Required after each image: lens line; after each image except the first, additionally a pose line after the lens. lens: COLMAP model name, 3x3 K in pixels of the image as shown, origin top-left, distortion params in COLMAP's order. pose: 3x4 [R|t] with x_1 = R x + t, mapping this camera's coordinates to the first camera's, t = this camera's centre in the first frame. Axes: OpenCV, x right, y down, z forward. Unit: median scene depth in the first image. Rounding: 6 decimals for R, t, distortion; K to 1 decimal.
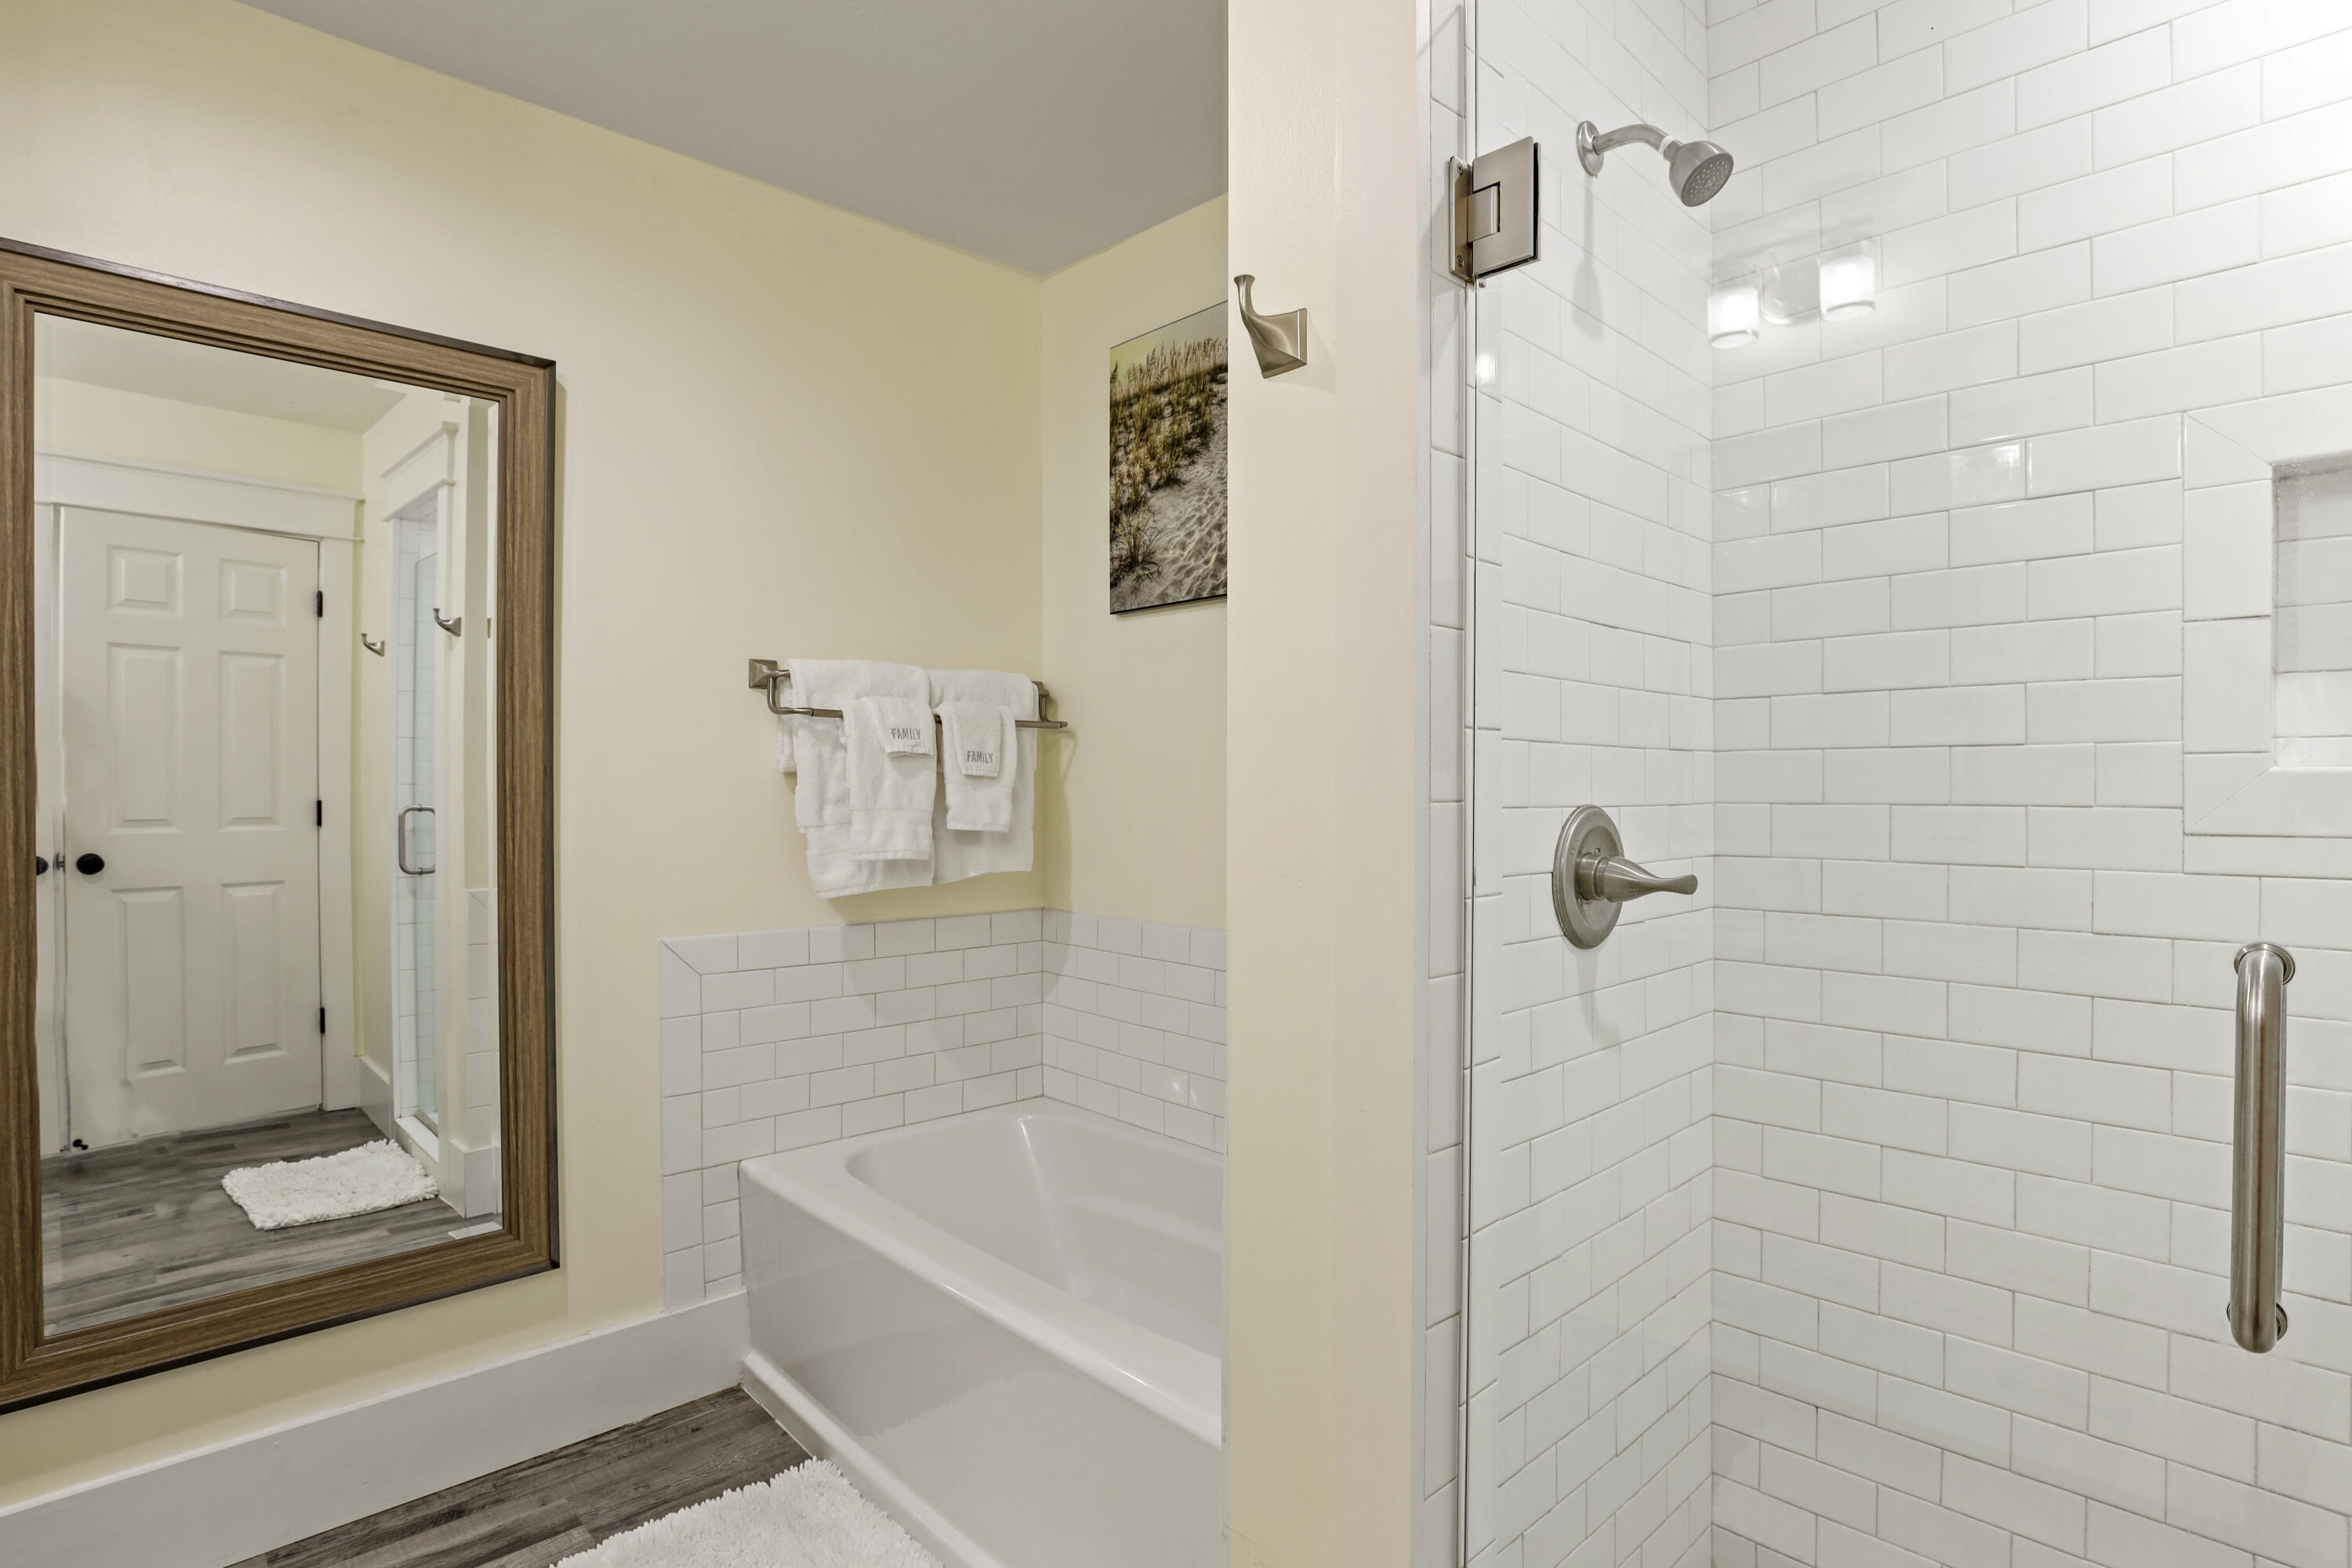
lens RADIAL K [[1176.3, 0, 1180.3], [0, 1176.3, 785.8], [0, 0, 1]] dist [-0.028109, 0.004415]
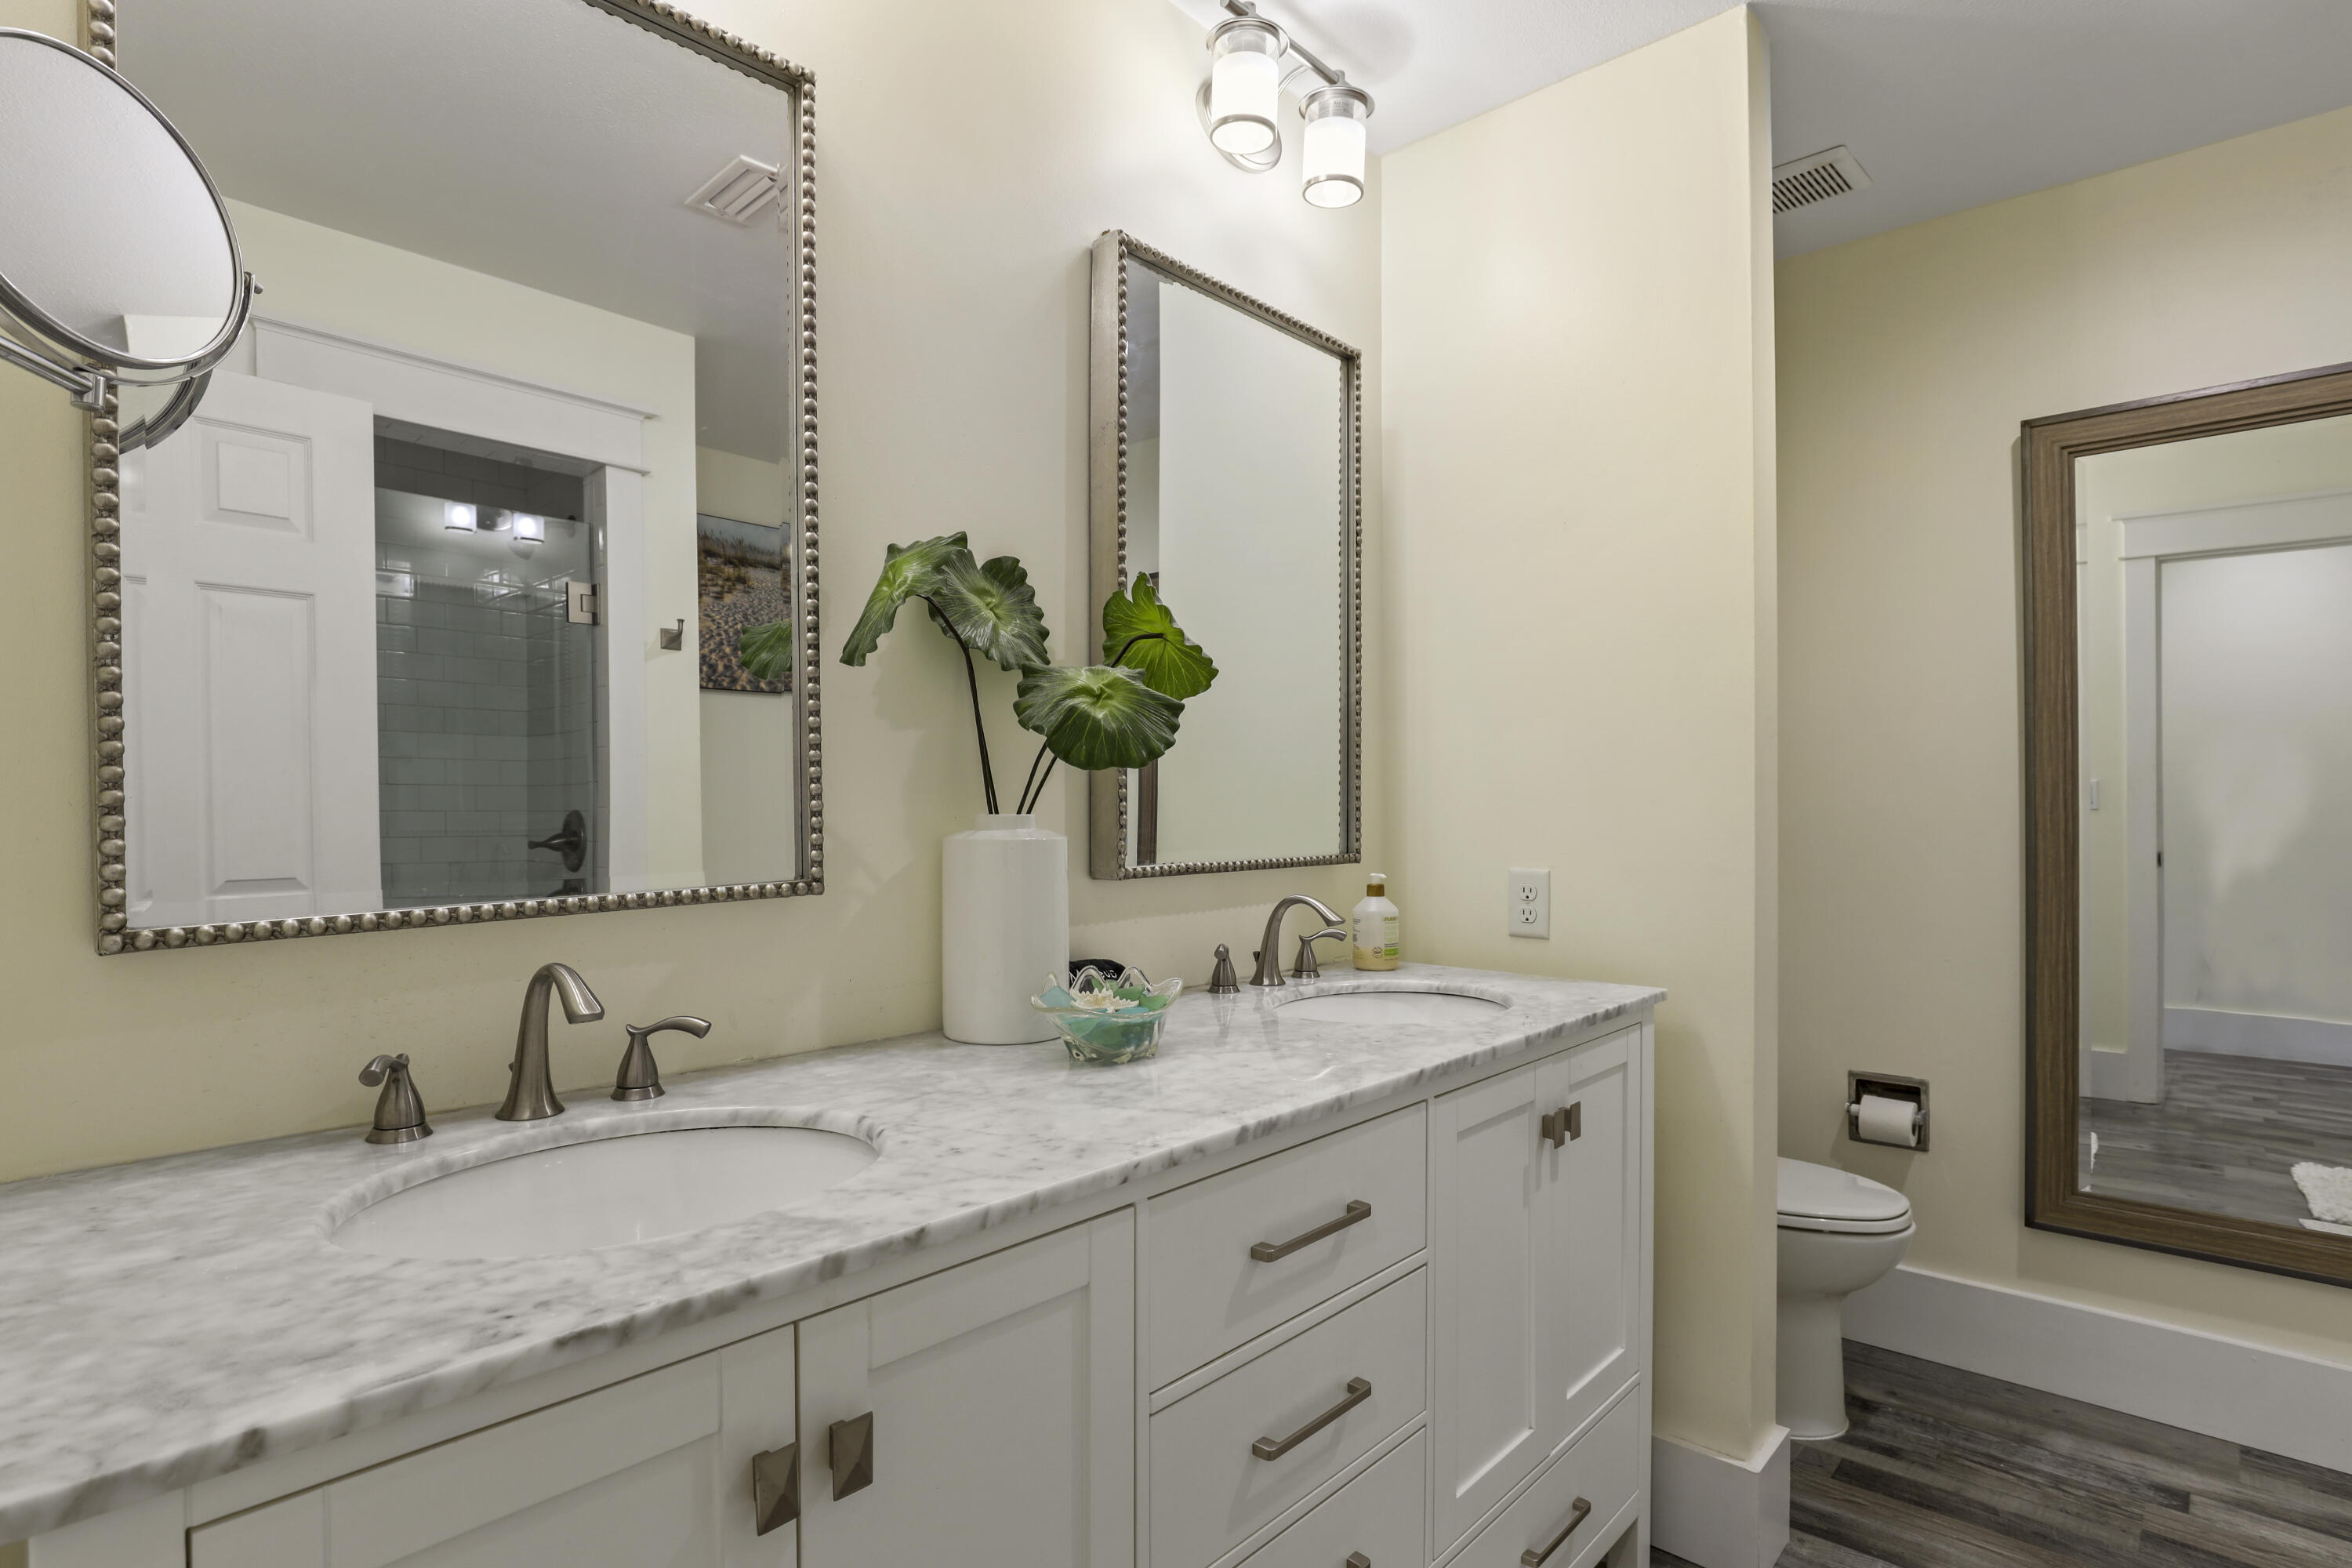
lens RADIAL K [[1176.3, 0, 1179.6], [0, 1176.3, 794.2], [0, 0, 1]] dist [-0.028109, 0.004415]
pose [[0.051971, -0.002331, -0.998646, 0.320102], [-0.003663, 0.999990, -0.002525, 0.006039], [0.998642, 0.003790, 0.051961, -0.151841]]
